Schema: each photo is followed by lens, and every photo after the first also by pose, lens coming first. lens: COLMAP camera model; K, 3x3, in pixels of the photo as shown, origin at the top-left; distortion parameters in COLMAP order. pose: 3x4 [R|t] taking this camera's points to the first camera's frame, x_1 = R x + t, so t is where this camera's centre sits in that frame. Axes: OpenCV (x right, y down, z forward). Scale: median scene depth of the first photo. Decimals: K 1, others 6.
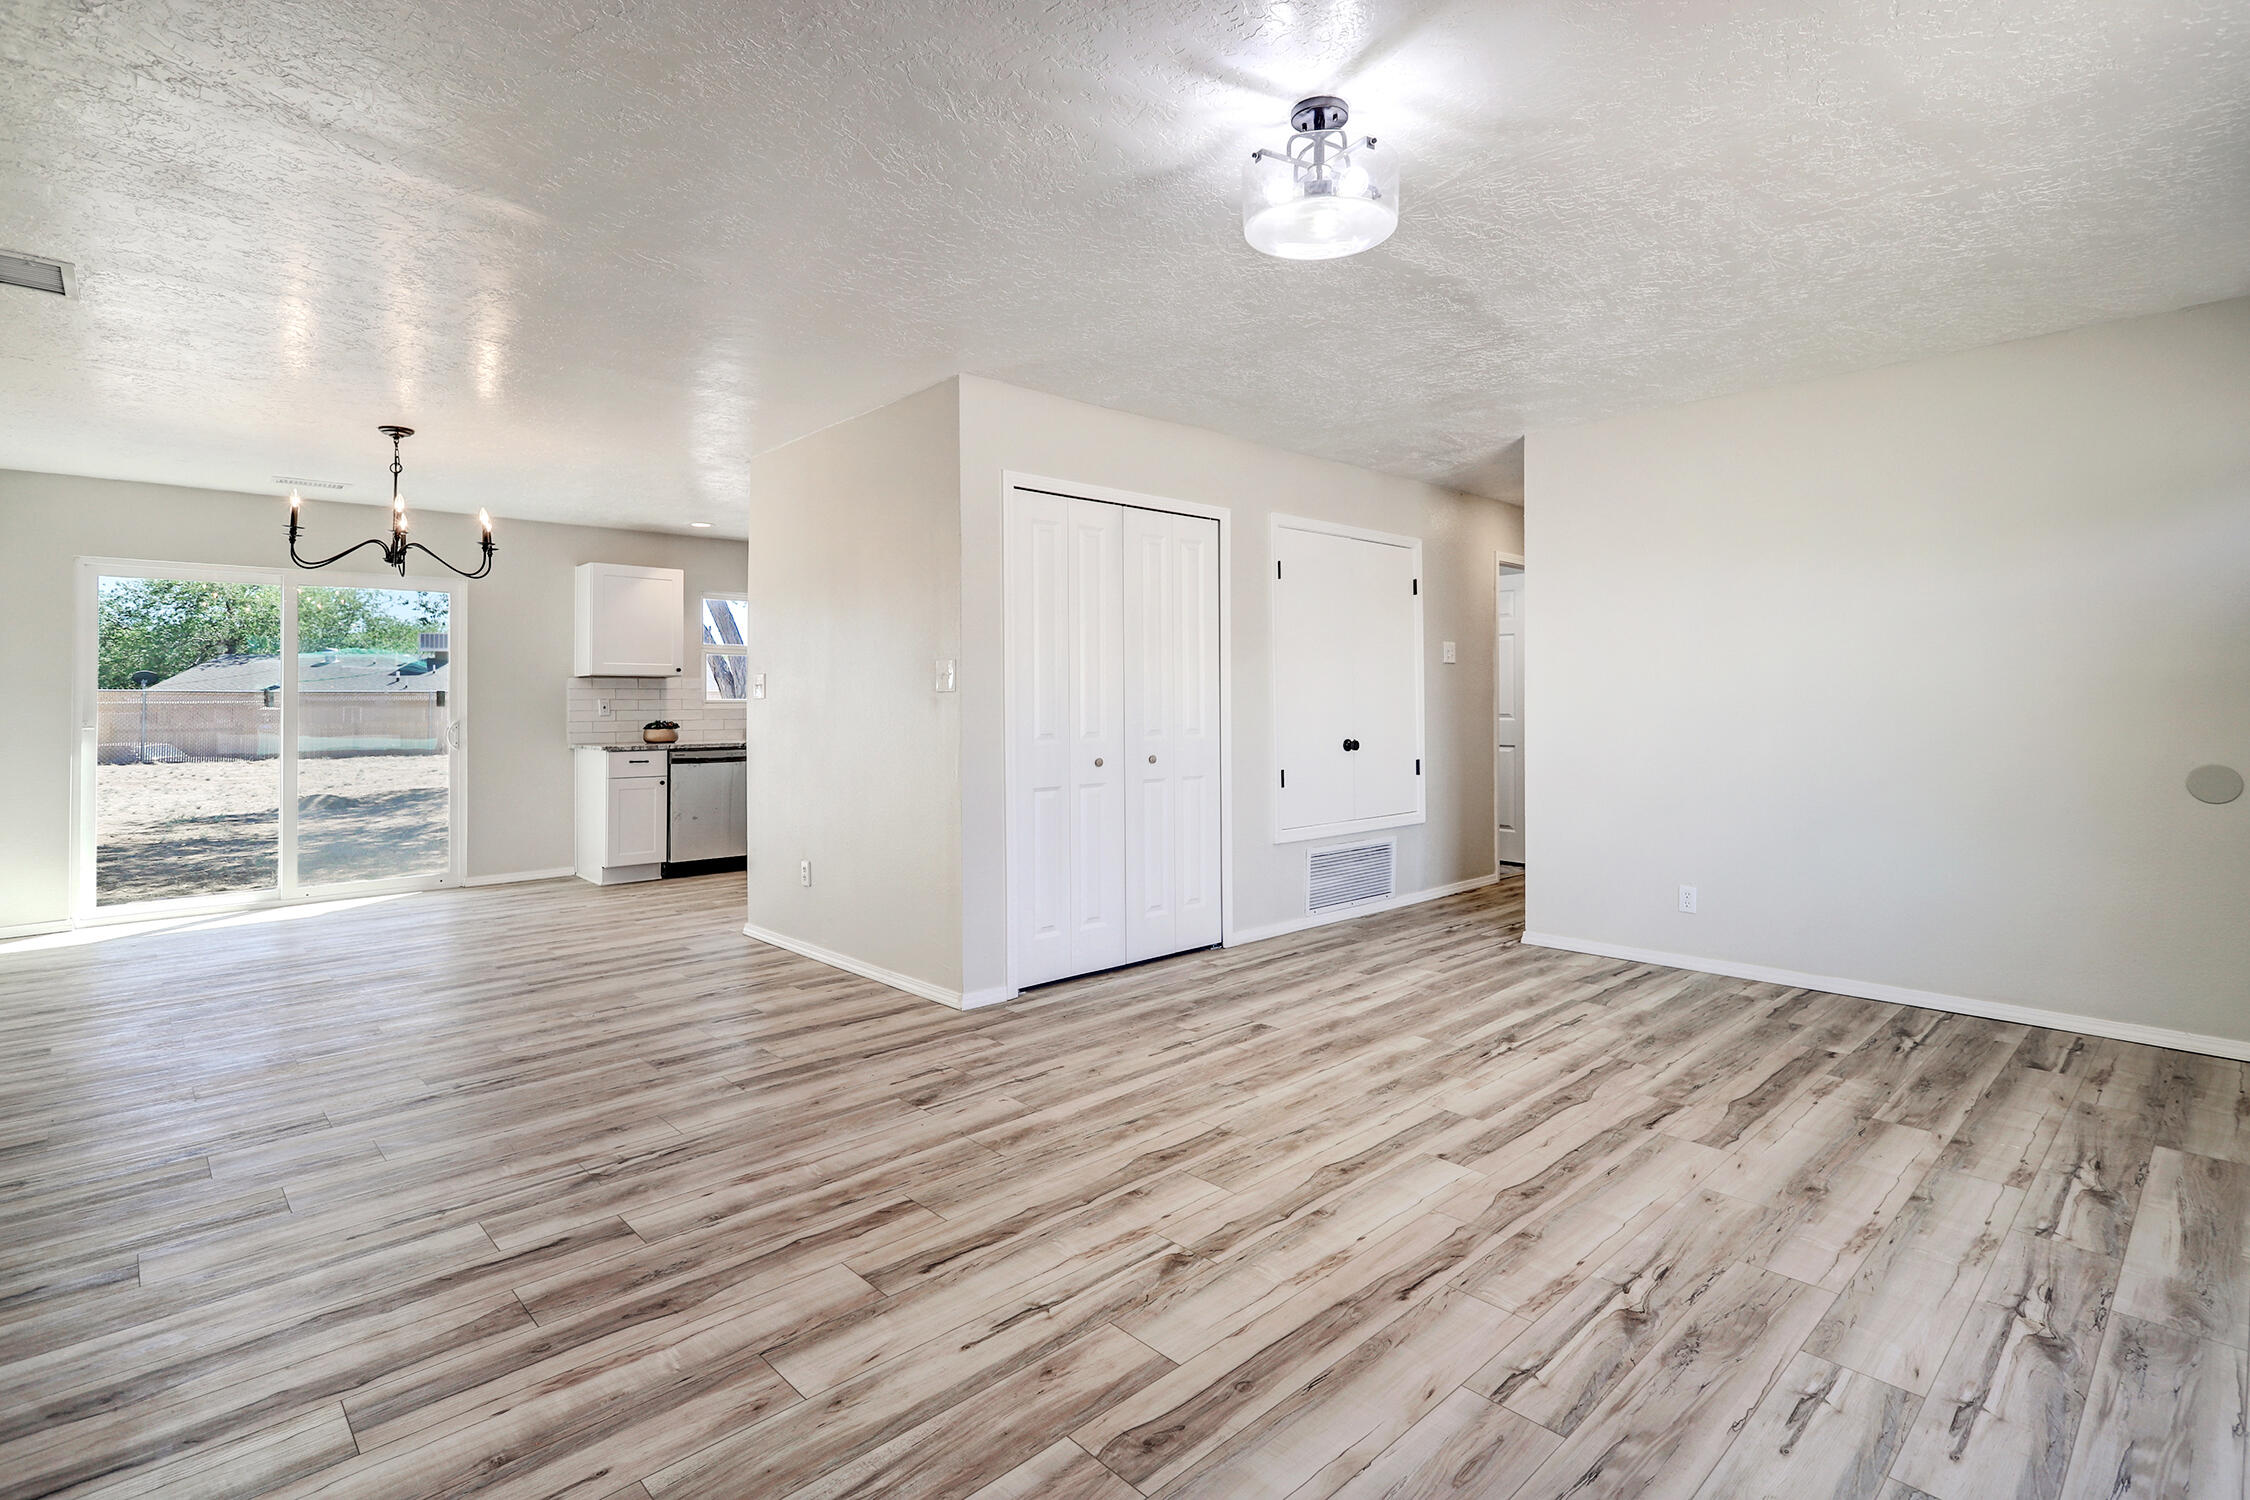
lens RADIAL K [[1078.1, 0, 1165.9], [0, 1078.1, 687.6], [0, 0, 1]] dist [-0.000291, 0.001003]
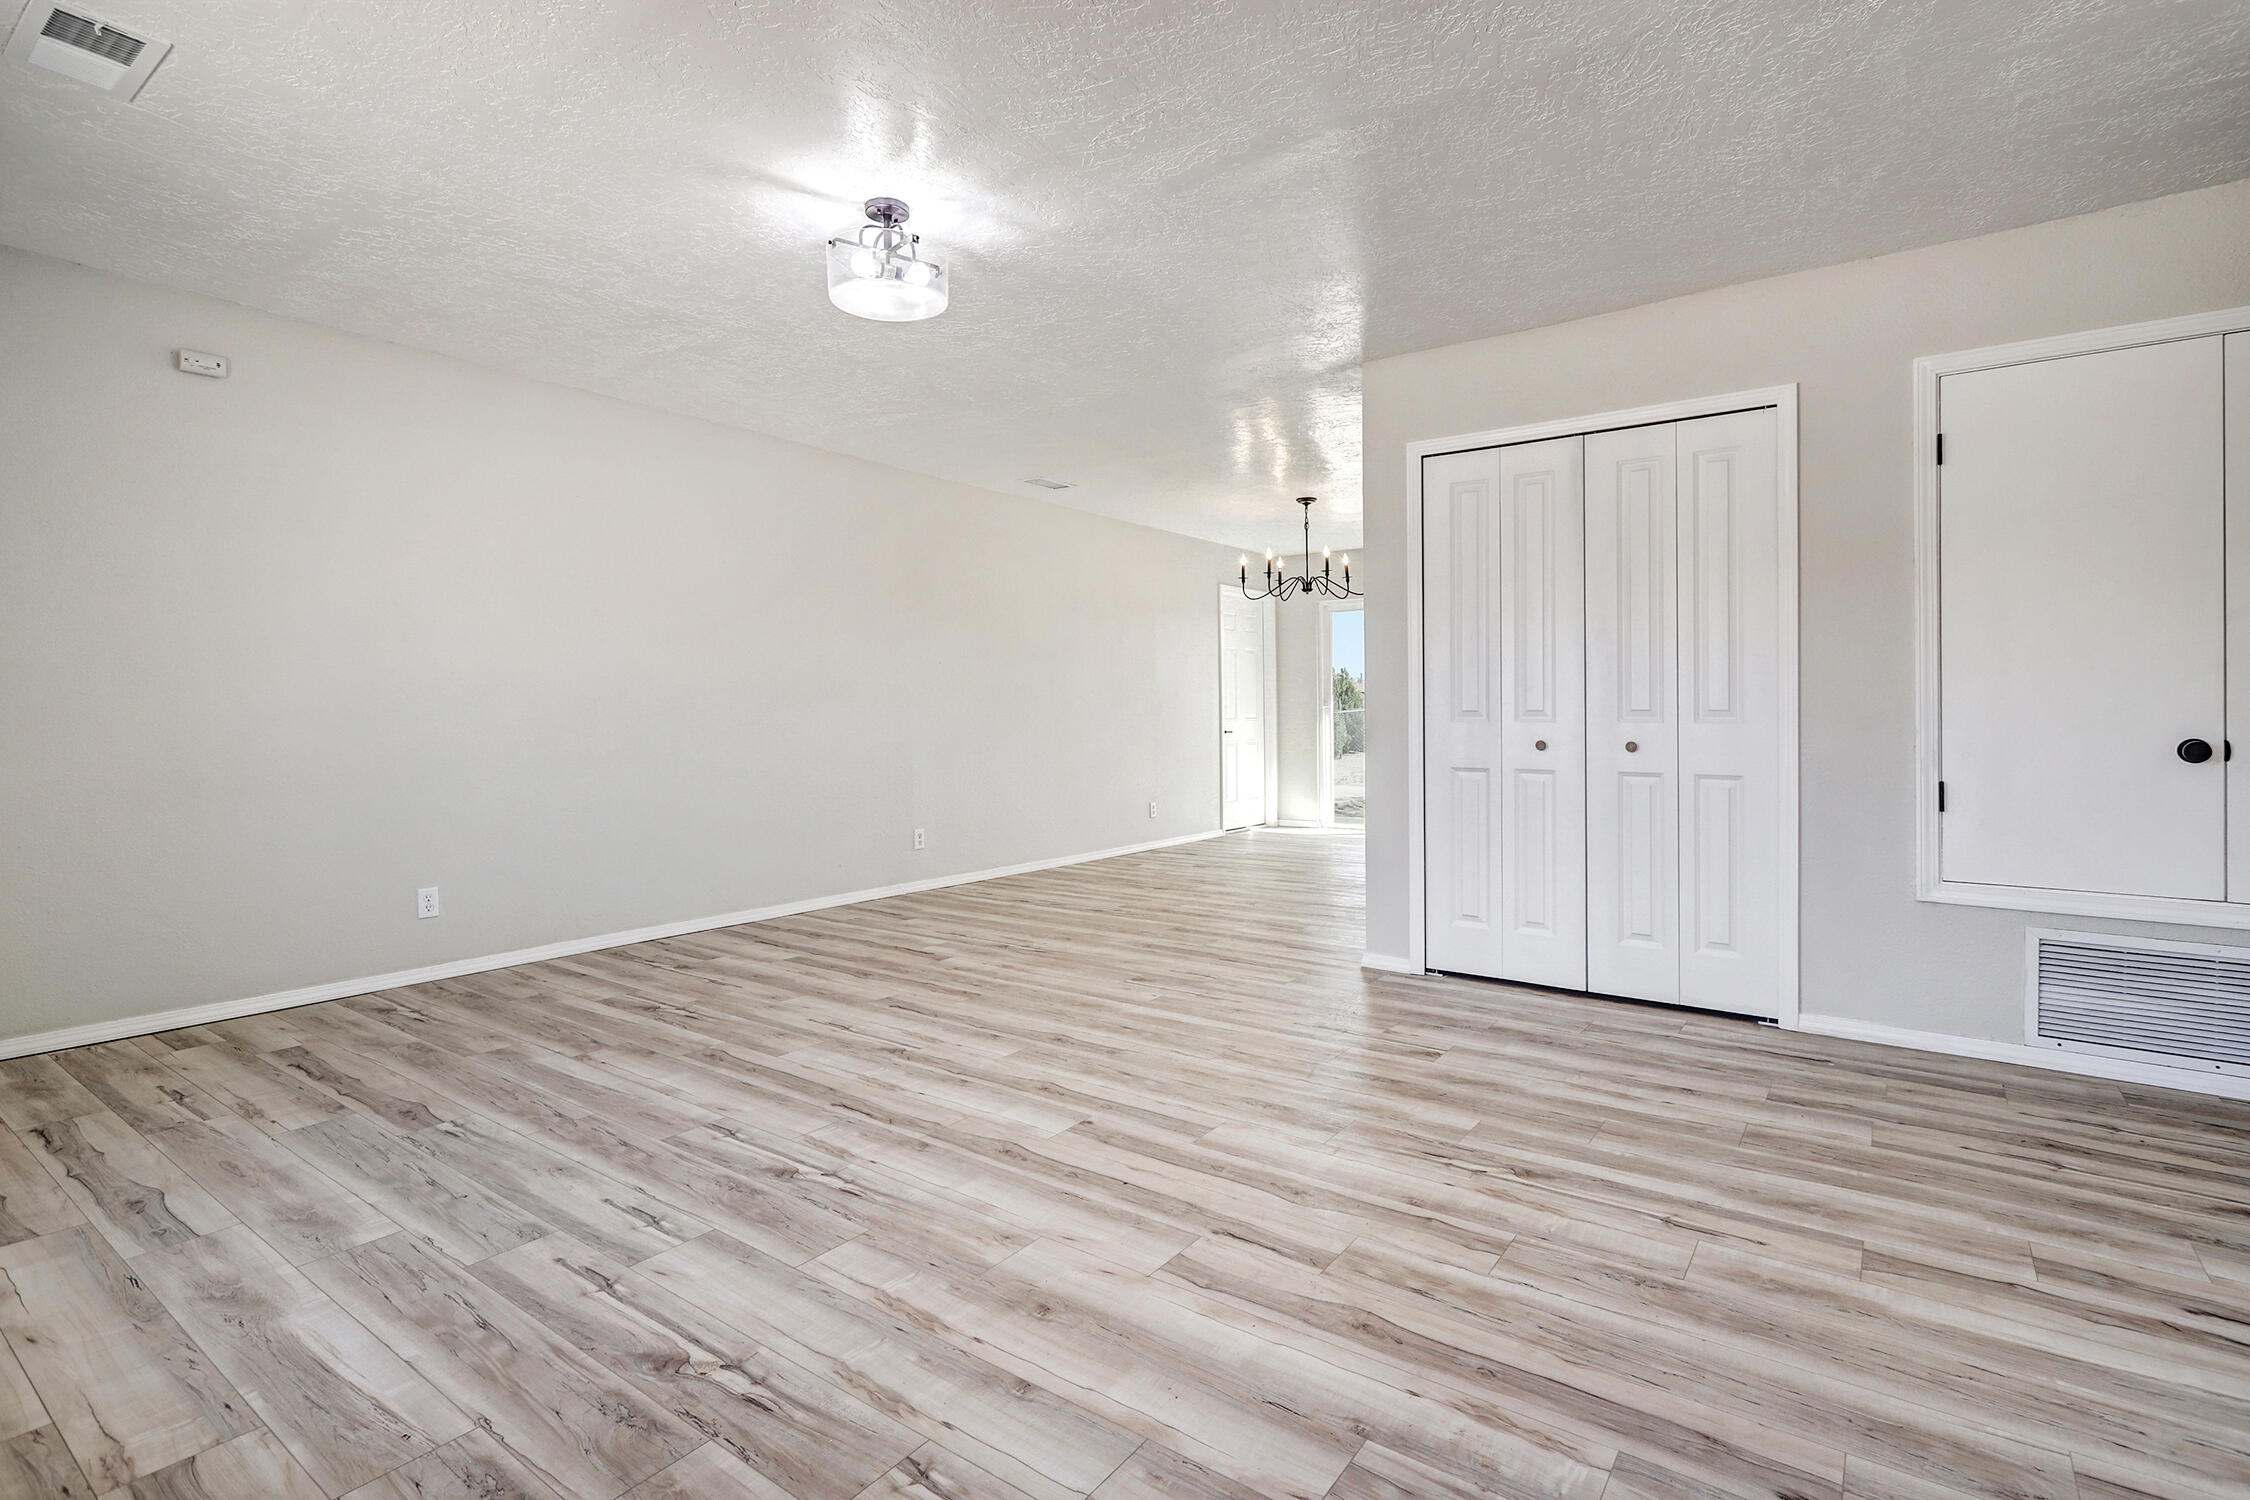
lens RADIAL K [[1123.5, 0, 1129.2], [0, 1123.5, 719.4], [0, 0, 1]] dist [-0.000328, 0.000927]
pose [[0.149011, 0.013777, -0.988740, 1.064123], [0.014188, 0.999770, 0.016069, 0.041031], [0.988734, -0.016423, 0.148781, 0.744018]]
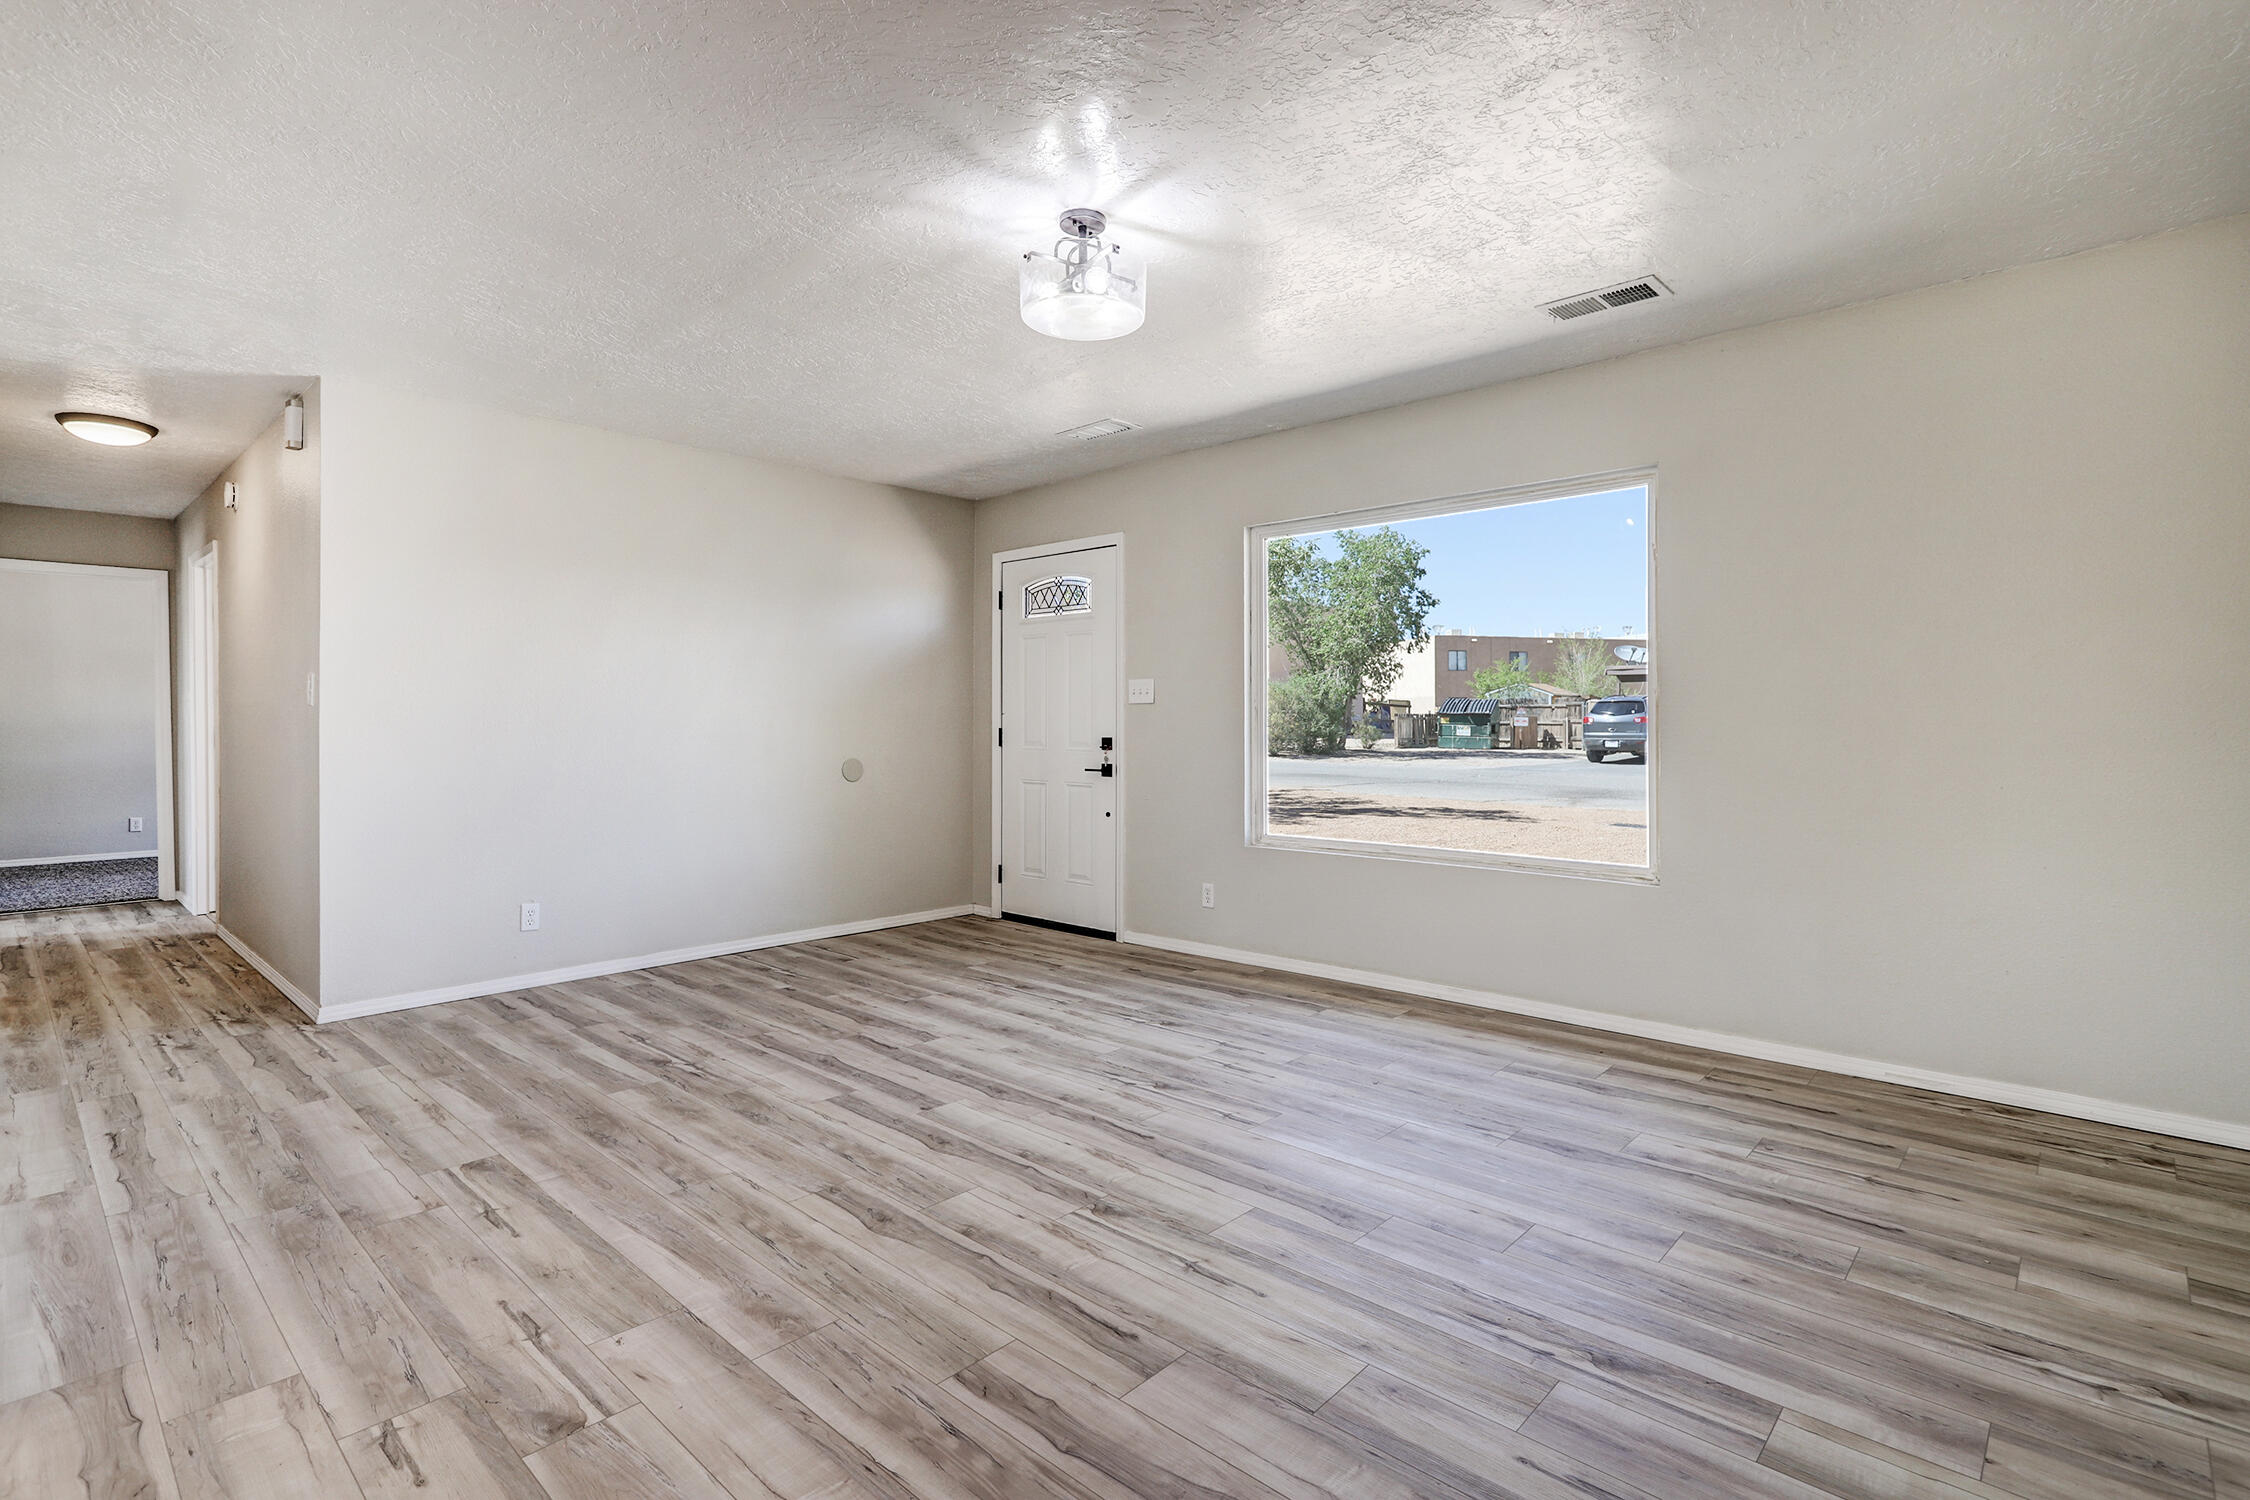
lens RADIAL K [[1068.3, 0, 1134.4], [0, 1068.3, 719.9], [0, 0, 1]] dist [-0.001706, 0.001542]
pose [[-0.048206, 0.008380, 0.998802, -0.742818], [-0.011093, 0.999899, -0.008924, 0.024810], [-0.998776, -0.011509, -0.048108, 0.699063]]
